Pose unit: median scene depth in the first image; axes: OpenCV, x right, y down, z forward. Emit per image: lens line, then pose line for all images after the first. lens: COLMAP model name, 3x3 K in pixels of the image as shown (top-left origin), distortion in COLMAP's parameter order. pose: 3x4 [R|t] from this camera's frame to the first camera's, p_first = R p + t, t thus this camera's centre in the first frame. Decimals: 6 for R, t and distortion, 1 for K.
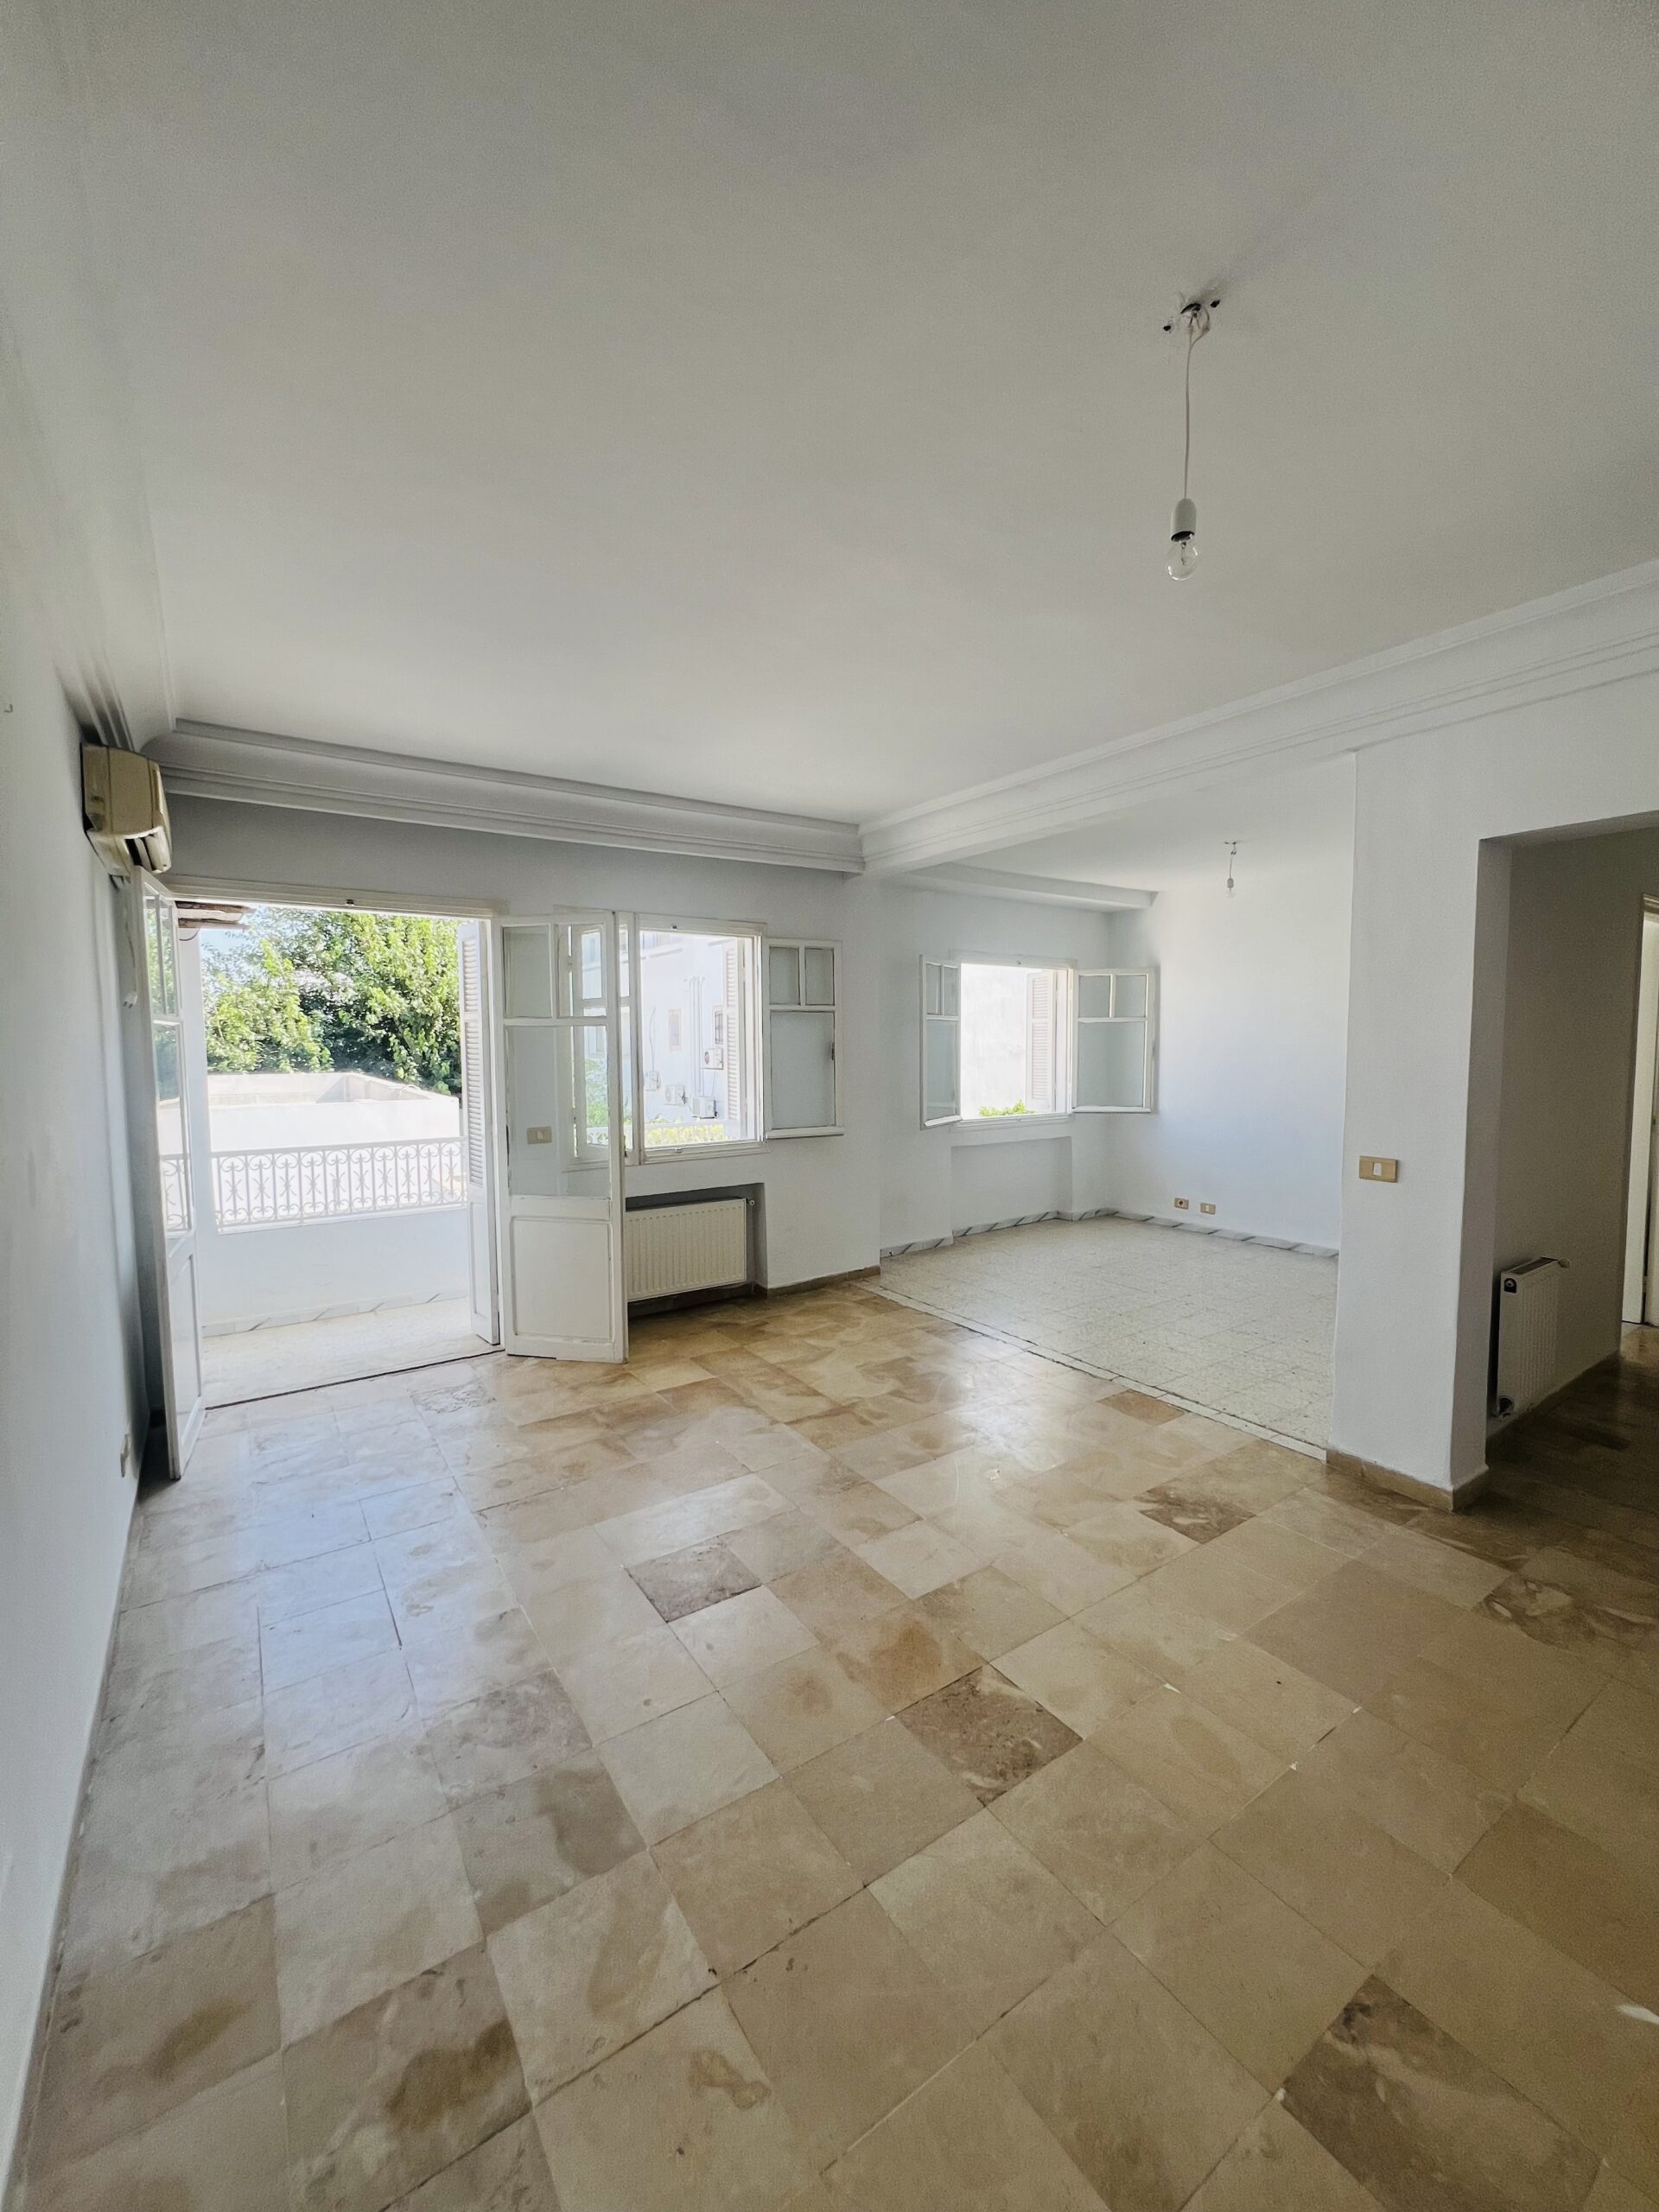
lens RADIAL K [[889.0, 0, 833.4], [0, 889.0, 1101.7], [0, 0, 1]] dist [-0.001786, 0.000696]
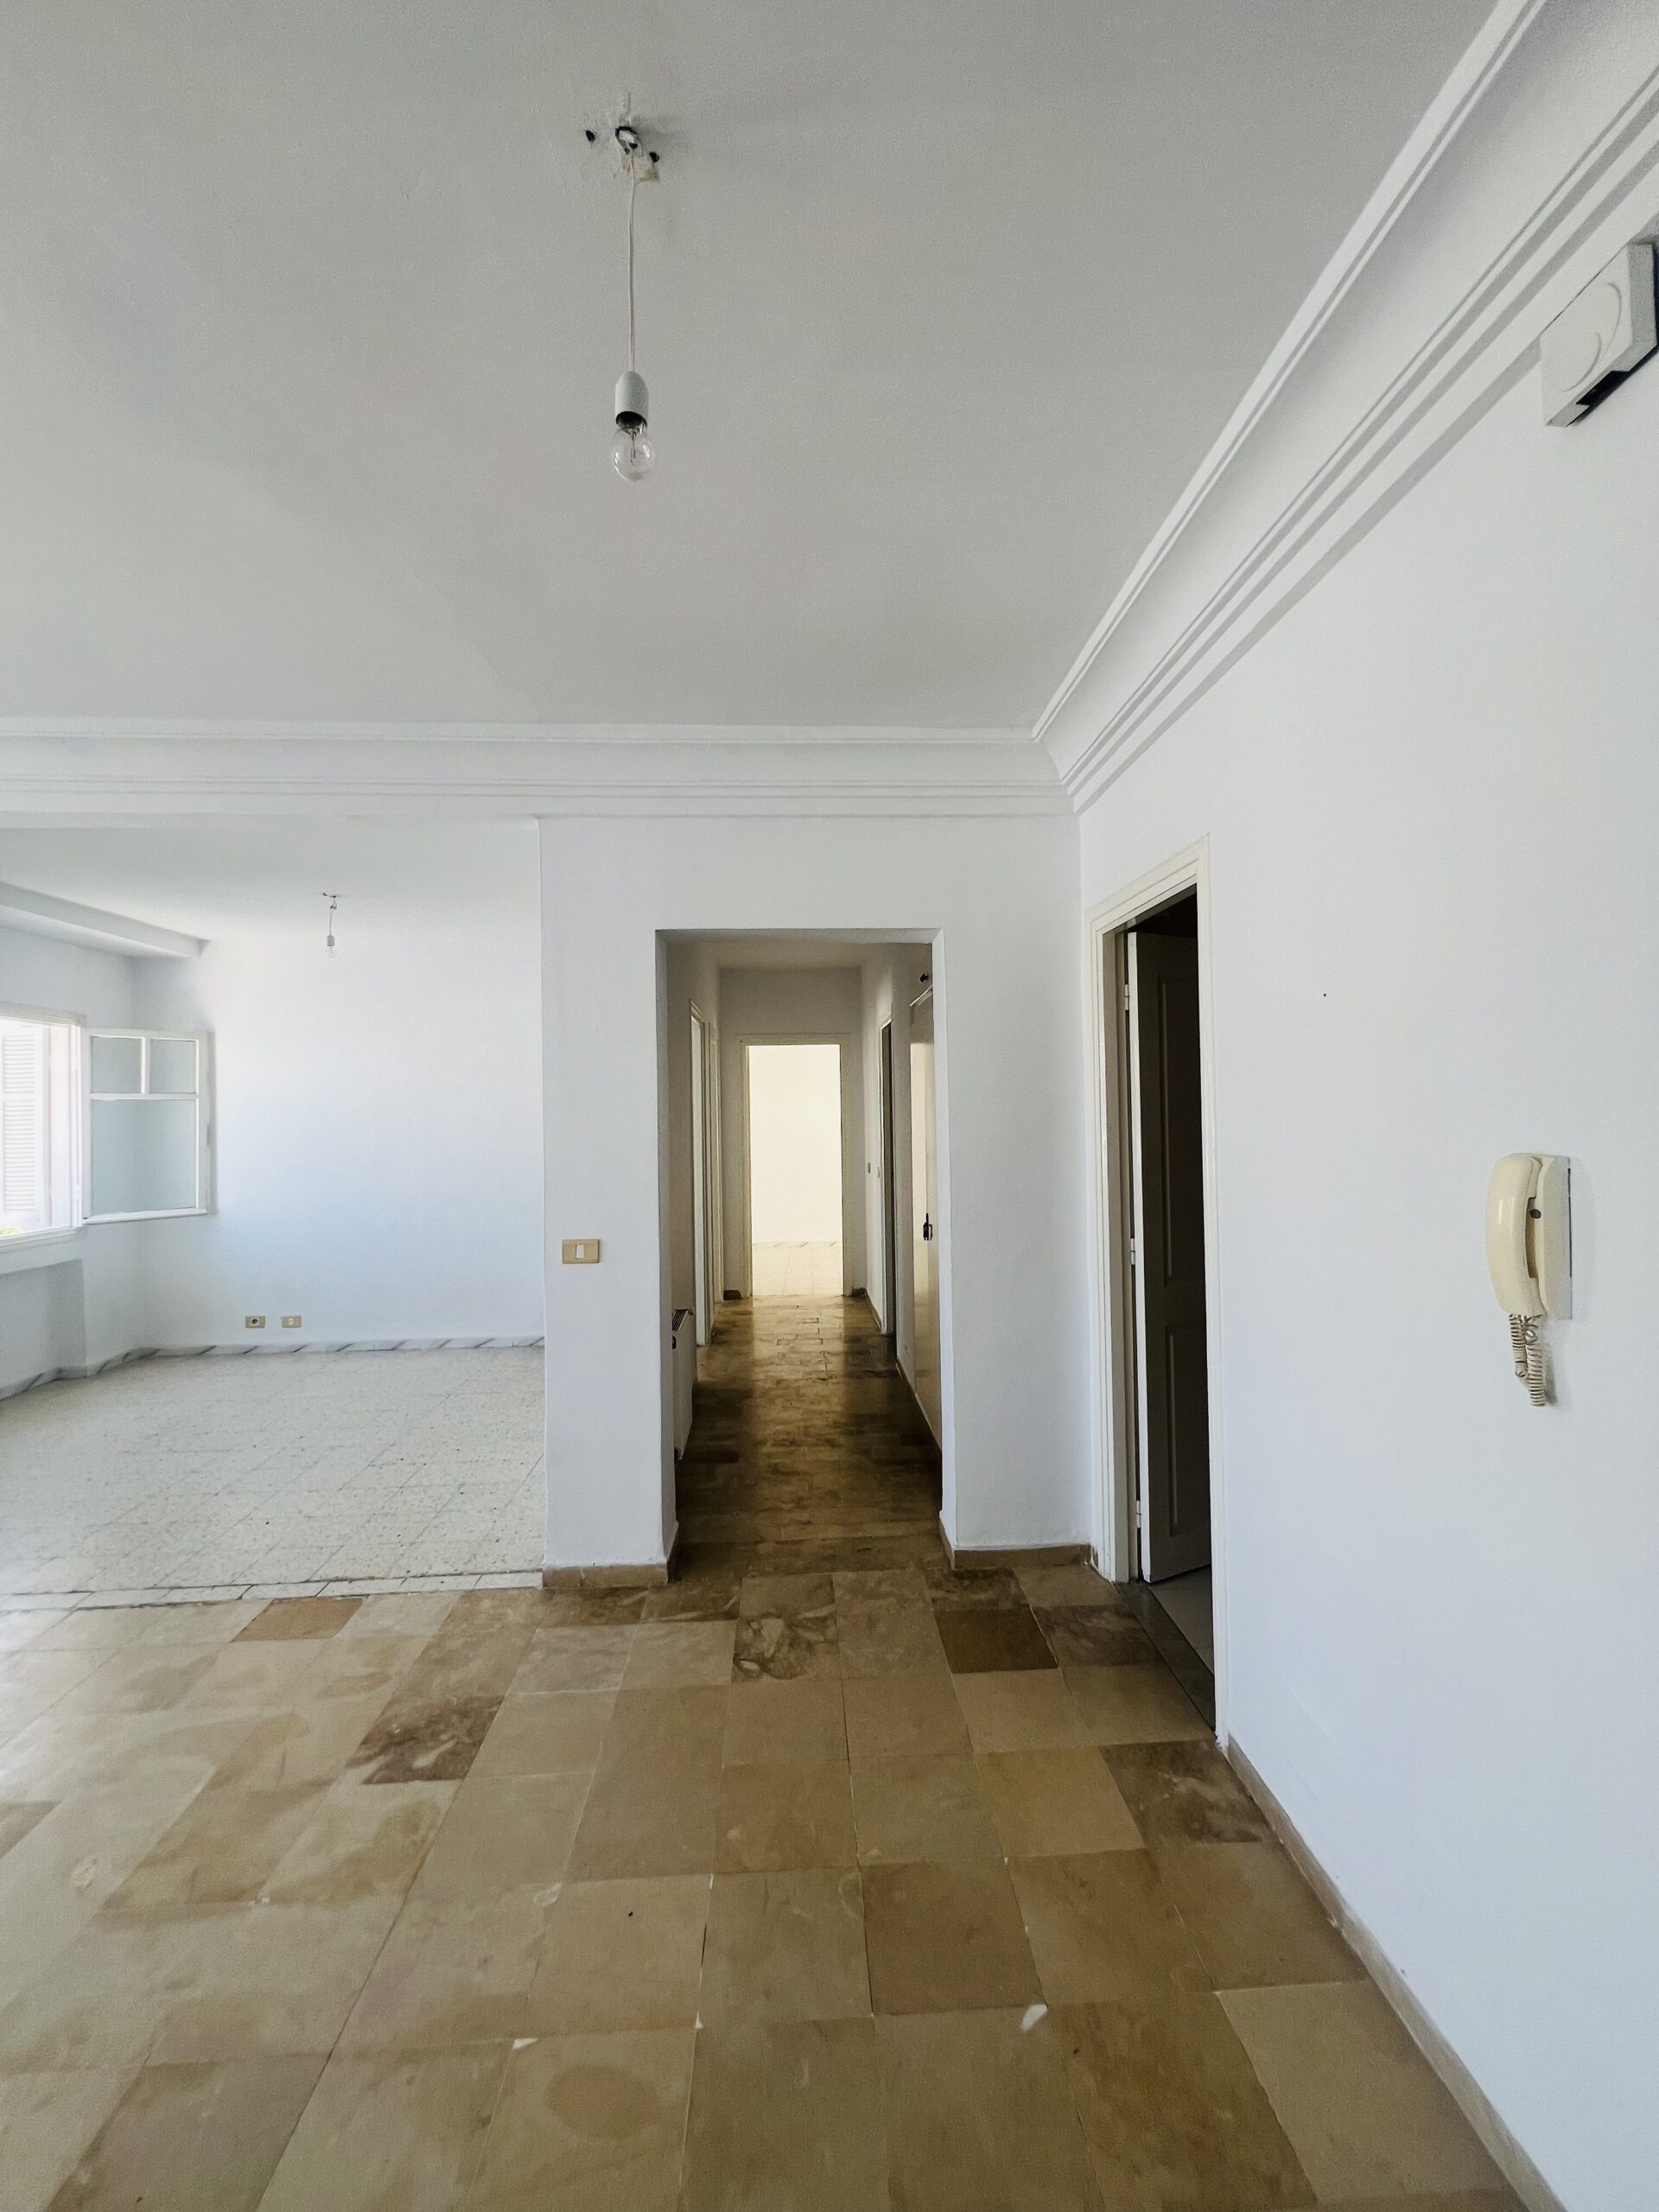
lens RADIAL K [[889.0, 0, 833.4], [0, 889.0, 1101.7], [0, 0, 1]] dist [-0.001786, 0.000696]
pose [[0.521905, 0.006597, 0.852978, -0.058090], [0.071274, 0.996136, -0.051313, -0.014991], [-0.850020, 0.087575, 0.519419, 0.226375]]
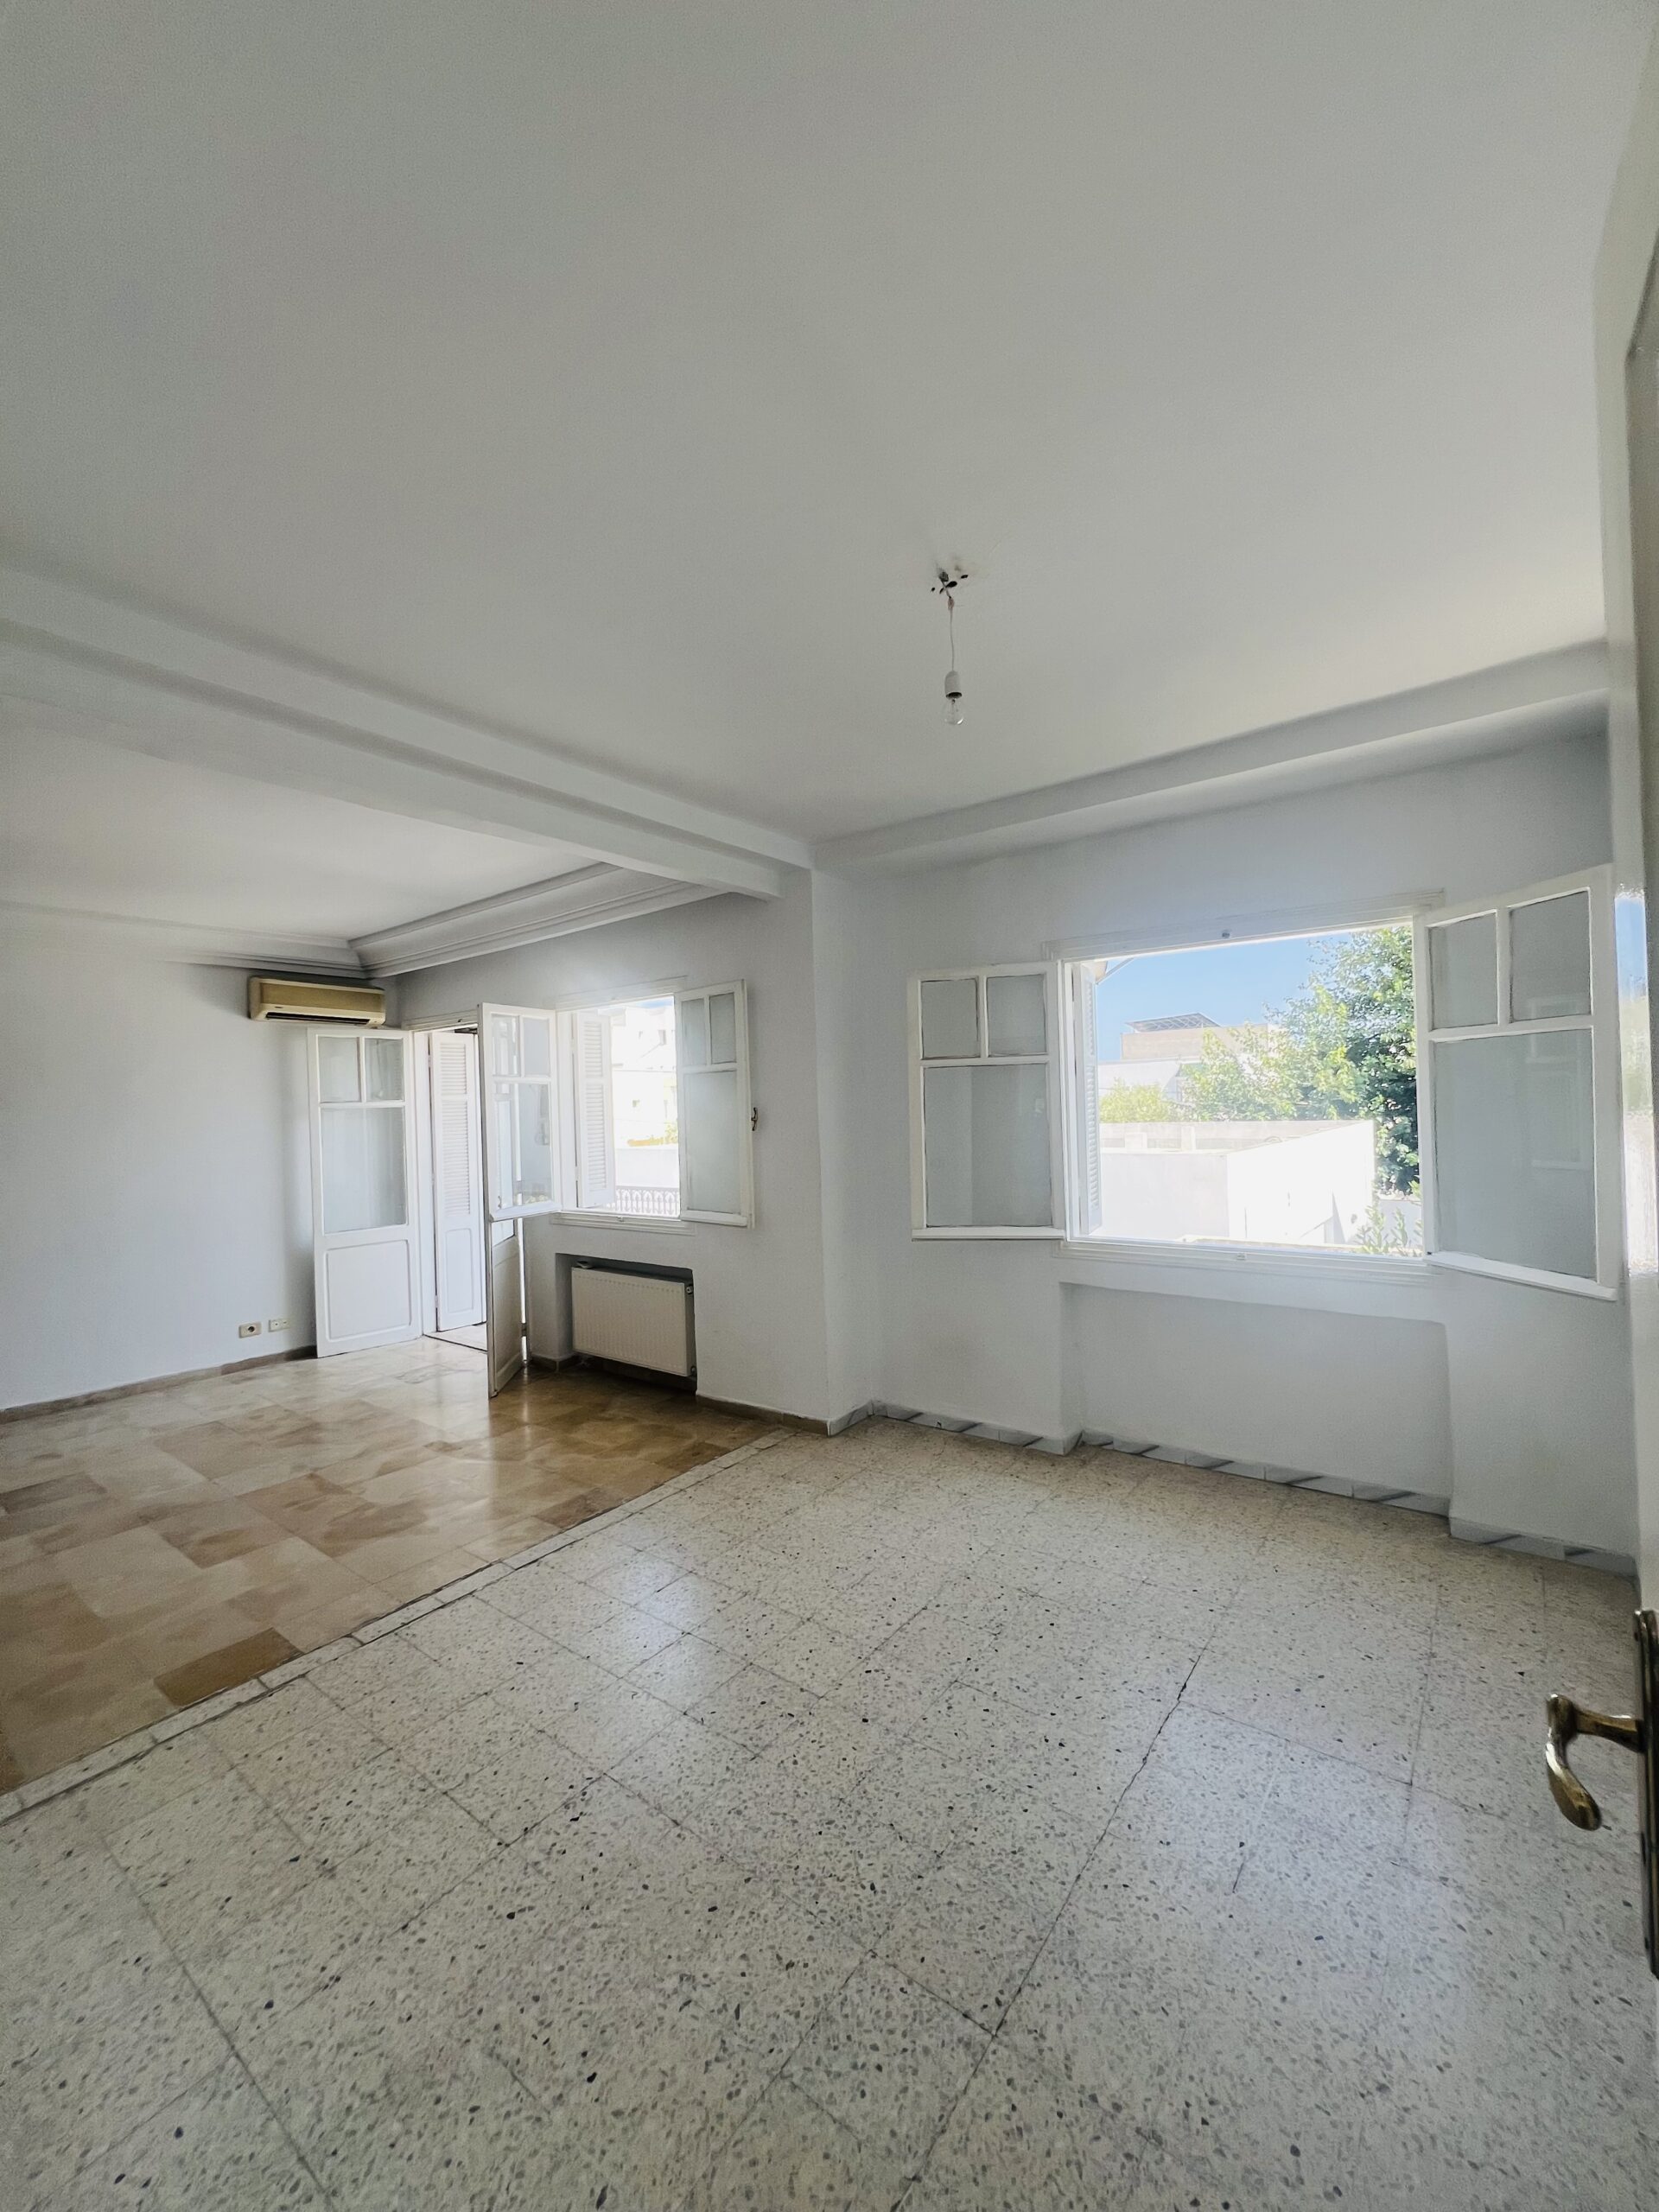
lens RADIAL K [[889.0, 0, 833.4], [0, 889.0, 1101.7], [0, 0, 1]] dist [-0.001786, 0.000696]
pose [[0.308048, -0.008508, -0.951333, 1.240414], [-0.036450, 0.999120, -0.020738, -0.095335], [0.950672, 0.041065, 0.307467, 1.326287]]
